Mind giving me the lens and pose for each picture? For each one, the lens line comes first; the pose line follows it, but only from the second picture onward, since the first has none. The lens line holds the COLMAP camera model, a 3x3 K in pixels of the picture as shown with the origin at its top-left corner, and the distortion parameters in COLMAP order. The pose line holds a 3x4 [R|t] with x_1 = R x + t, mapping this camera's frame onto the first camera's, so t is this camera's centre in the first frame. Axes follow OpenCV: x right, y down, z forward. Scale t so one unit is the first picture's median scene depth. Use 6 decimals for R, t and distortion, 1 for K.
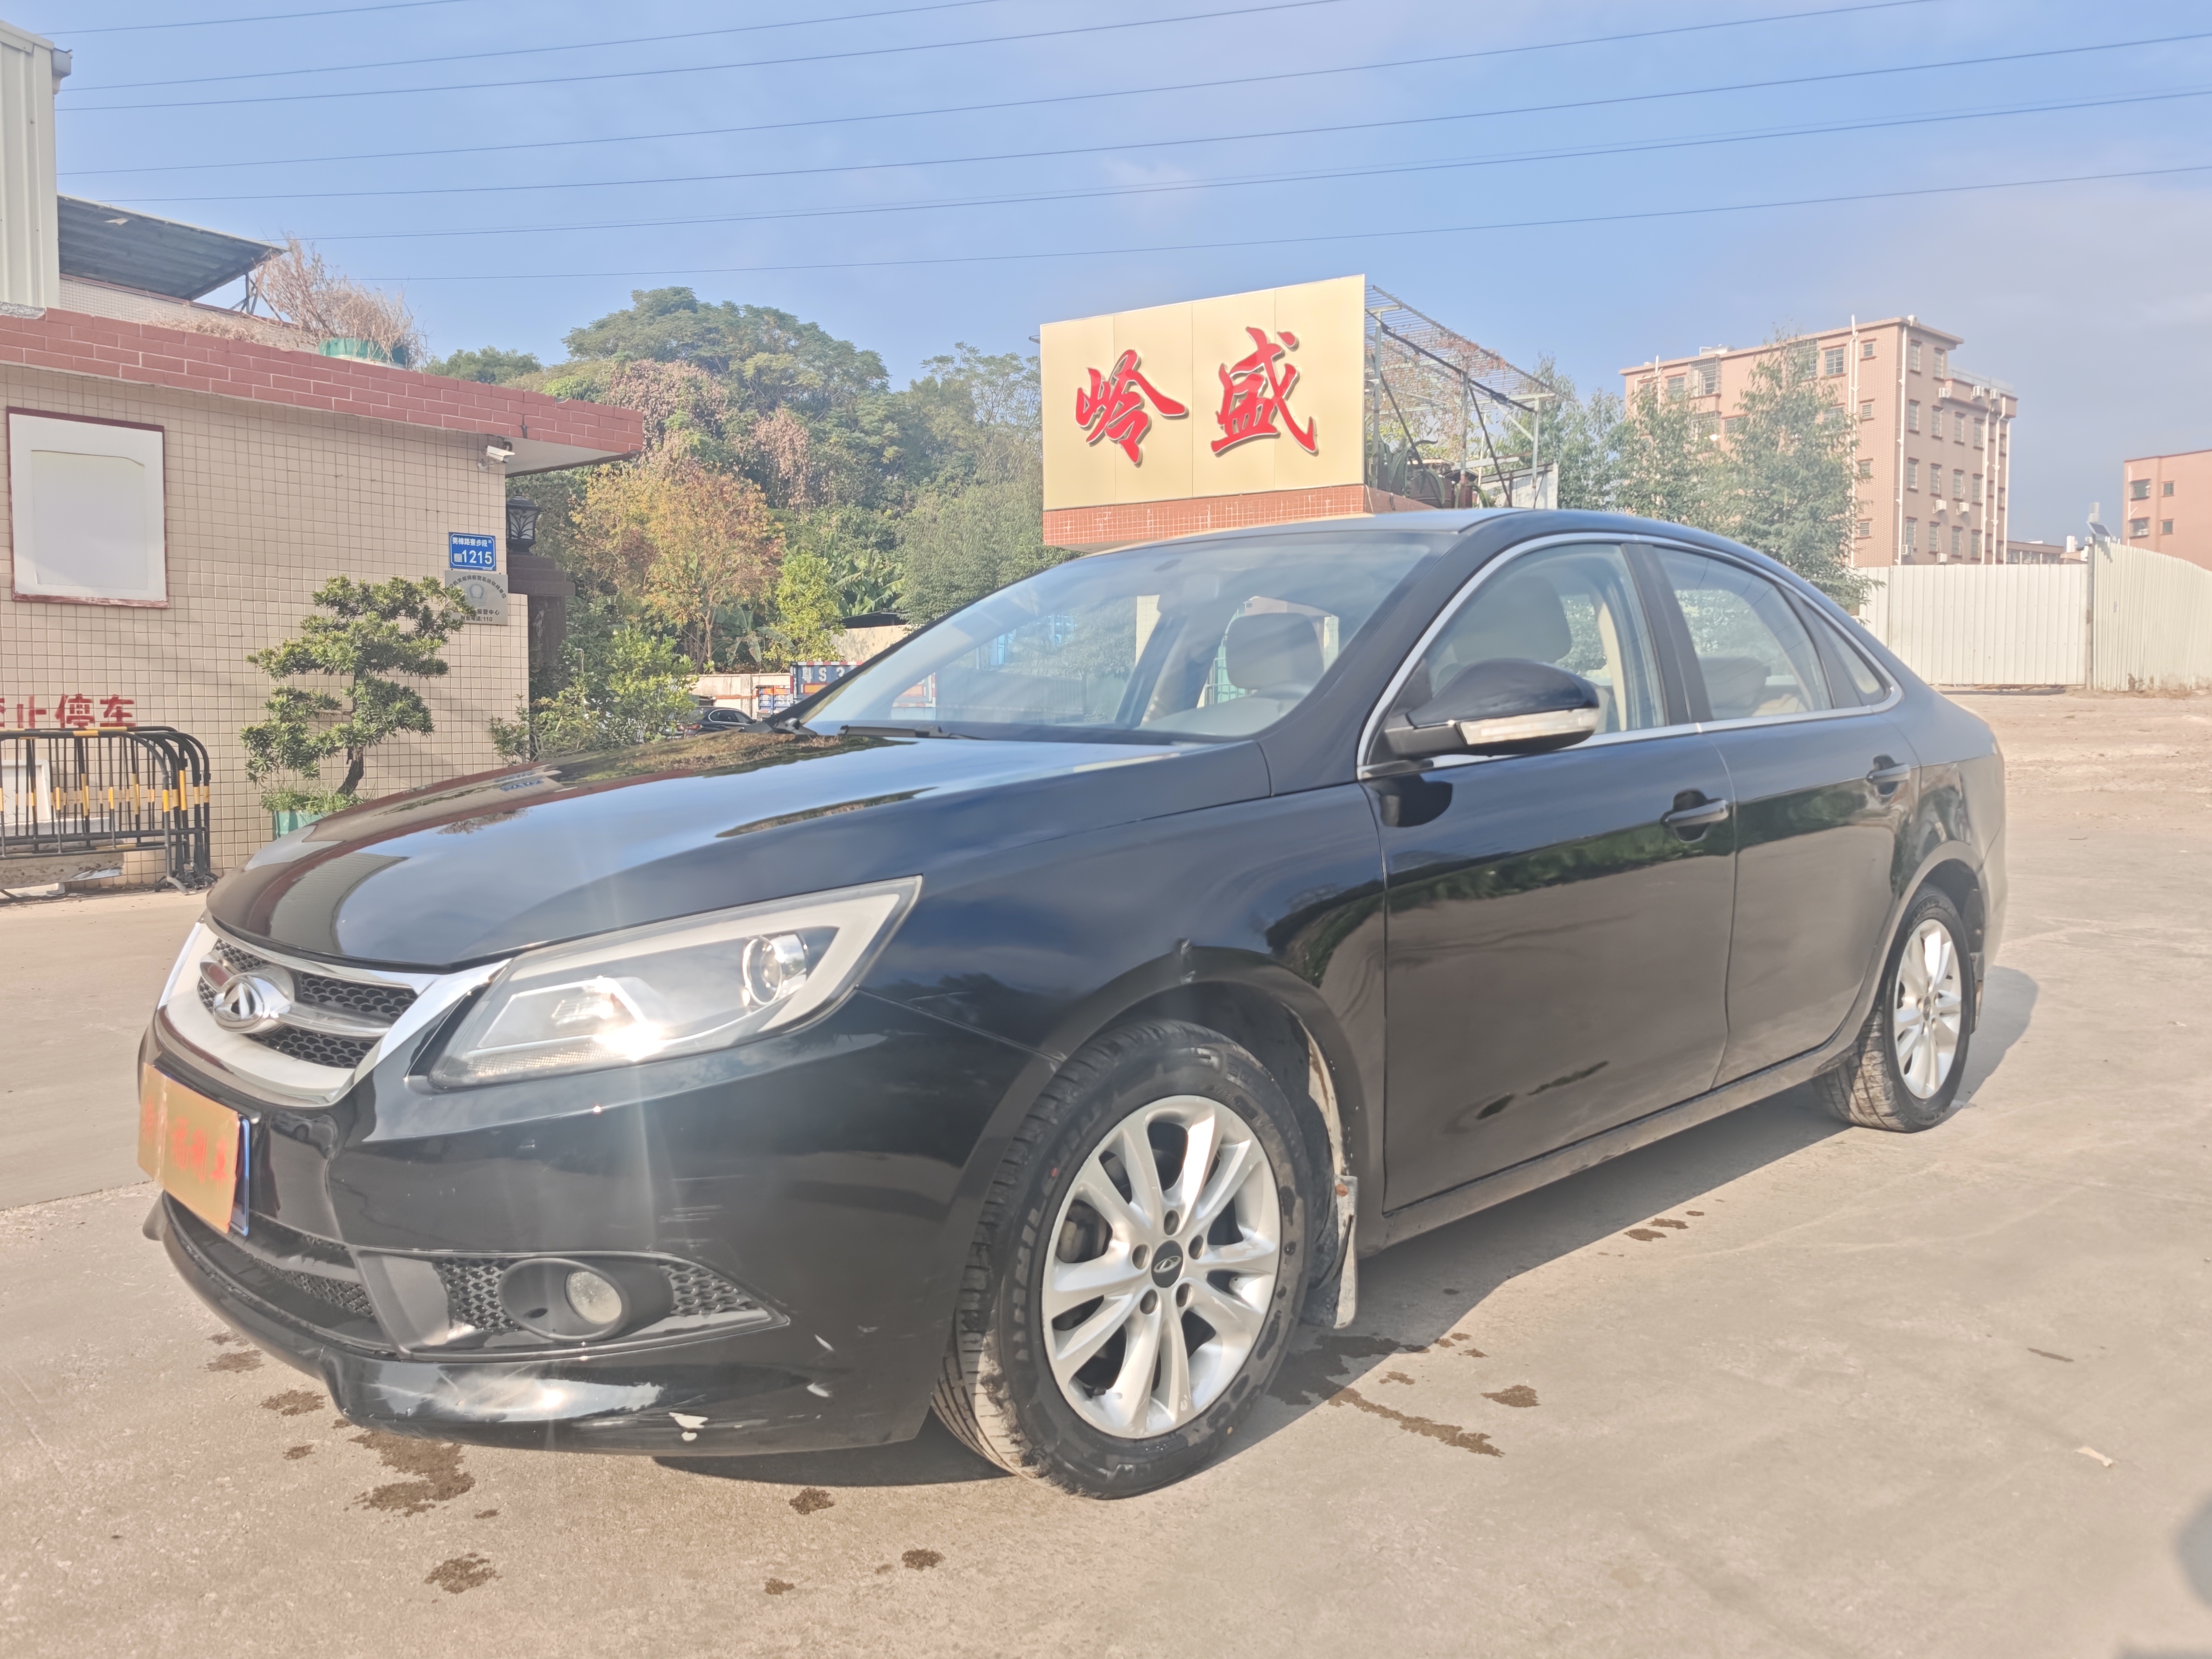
lens RADIAL K [[1611.9, 0, 1106.0], [0, 1611.9, 829.5], [0, 0, 1]] dist [-0.001826, 0.000251]
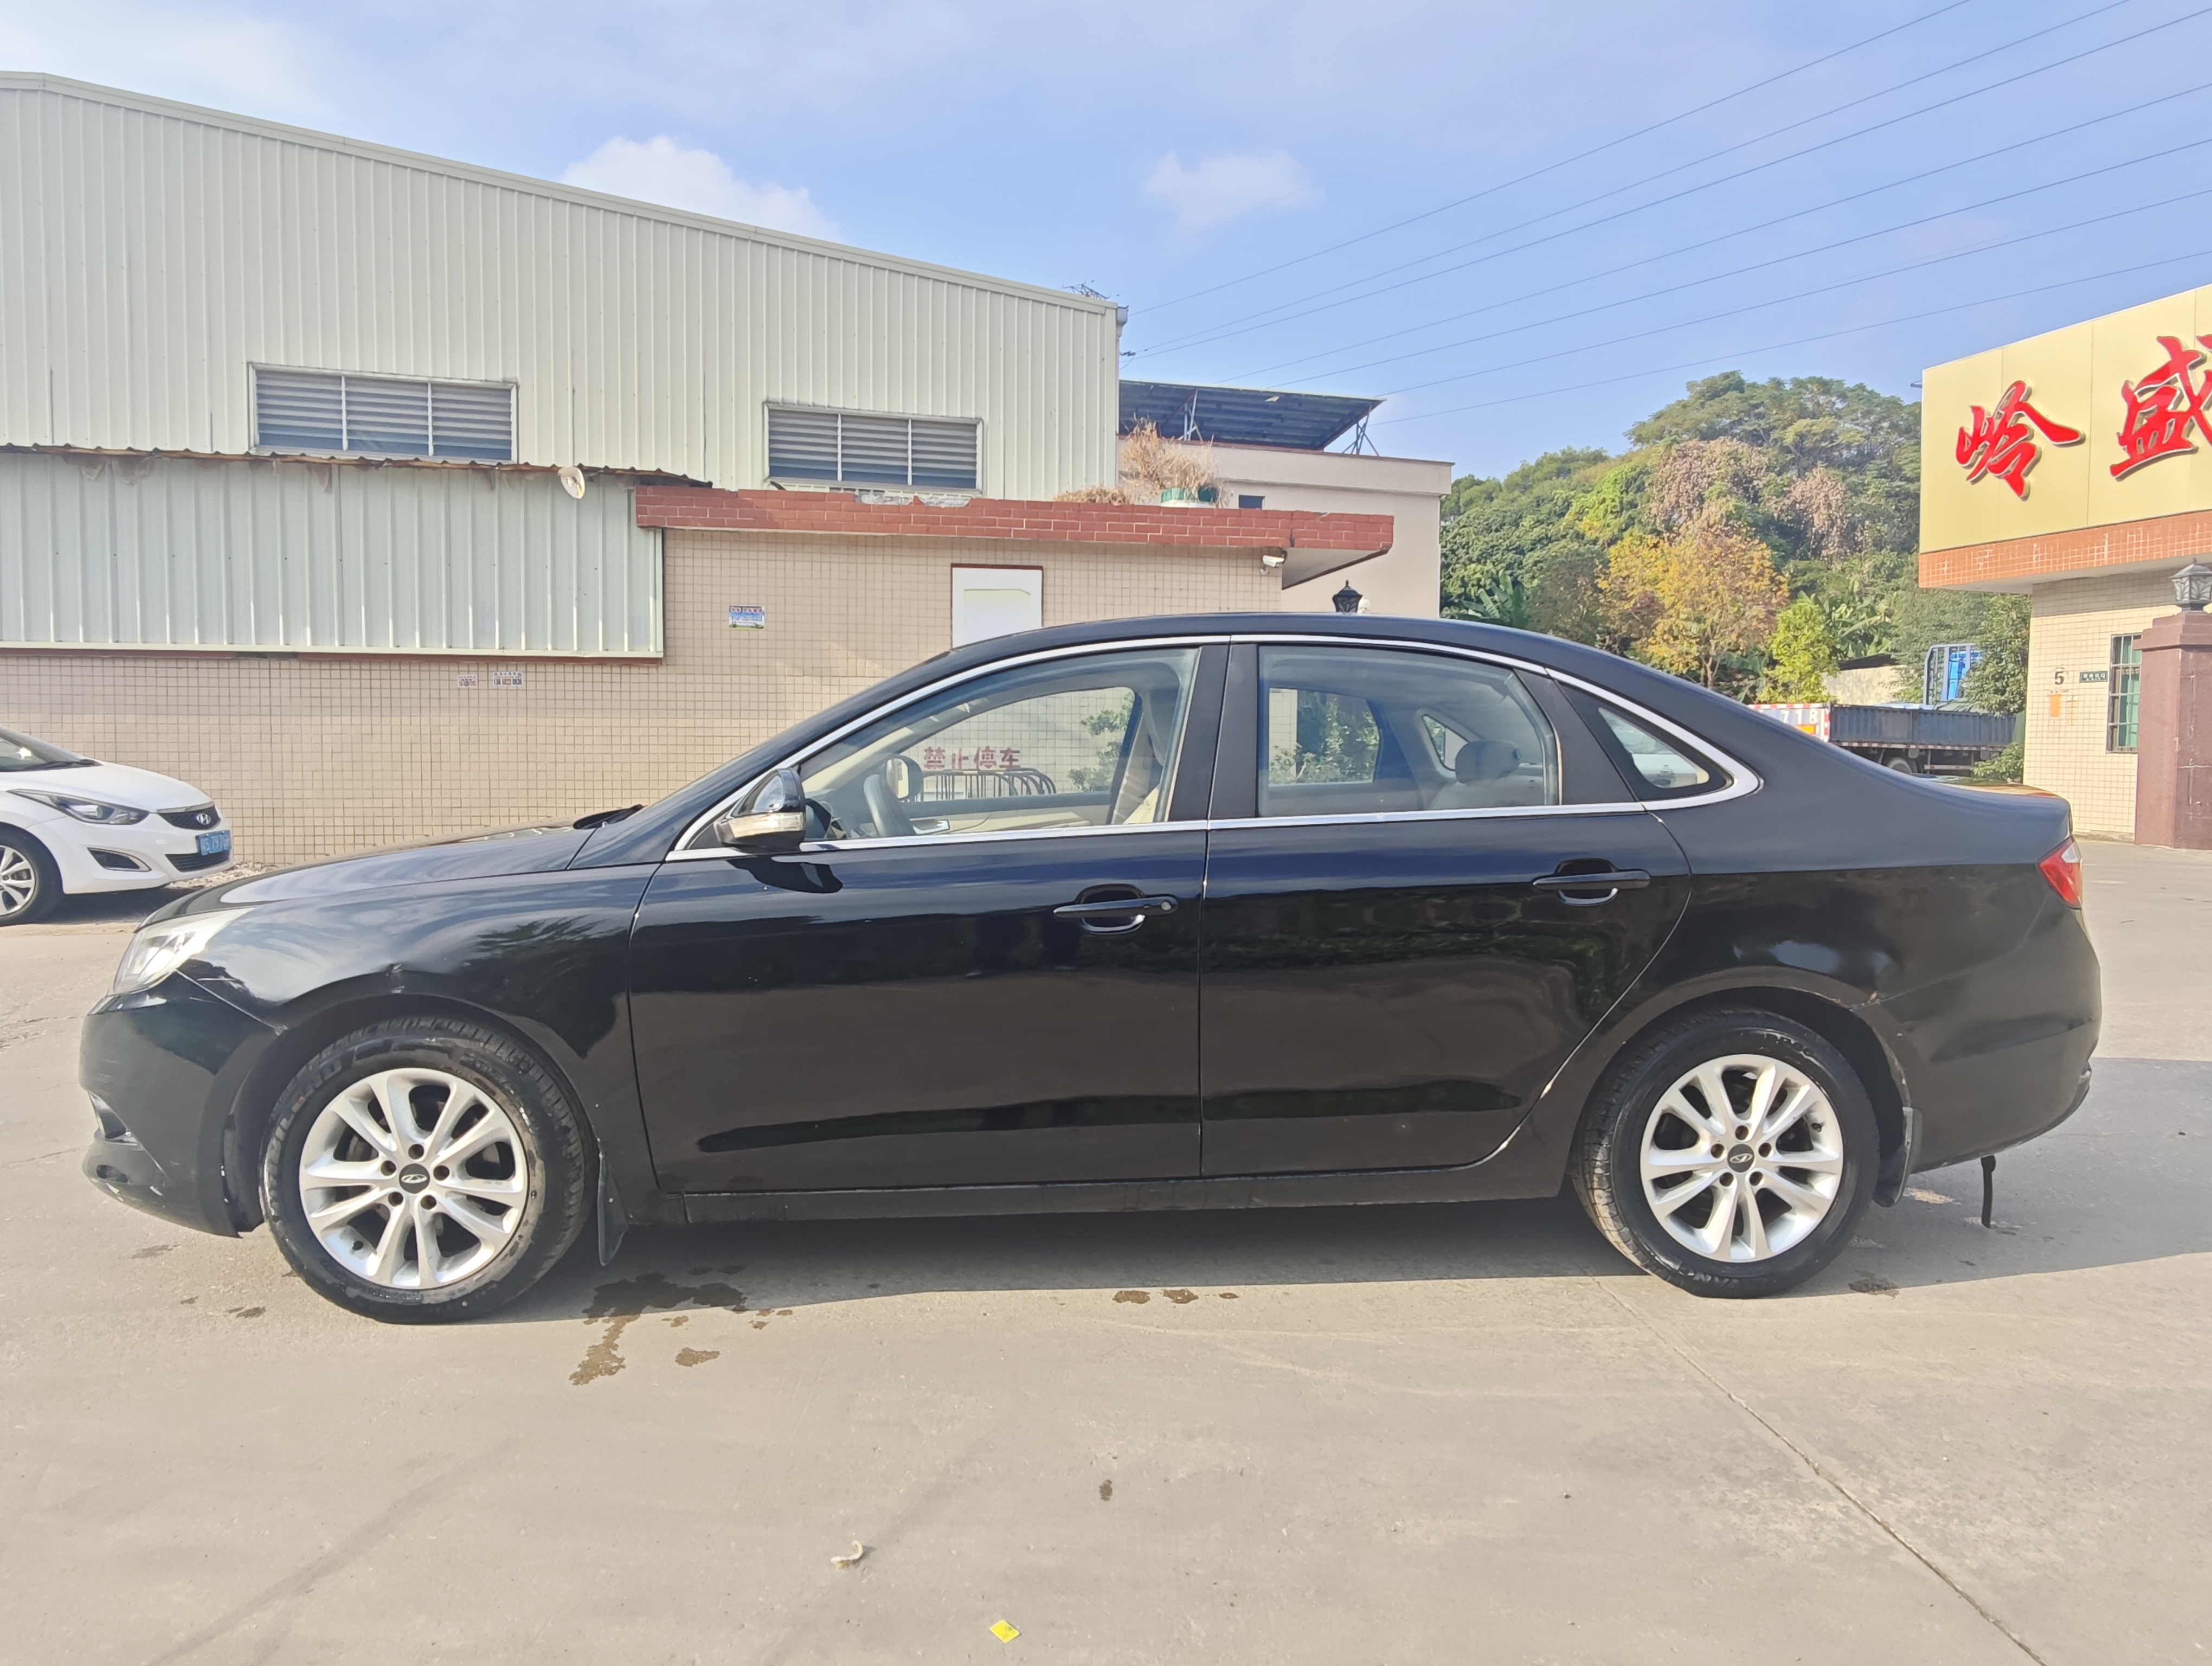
lens RADIAL K [[1348.0, 0, 1106.0], [0, 1348.0, 833.0], [0, 0, 1]] dist [-0.024823, 0.001173]
pose [[0.767058, 0.039865, -0.640338, 0.115860], [-0.045063, 0.998950, 0.008210, -0.007789], [0.639993, 0.022558, 0.768049, 0.039955]]
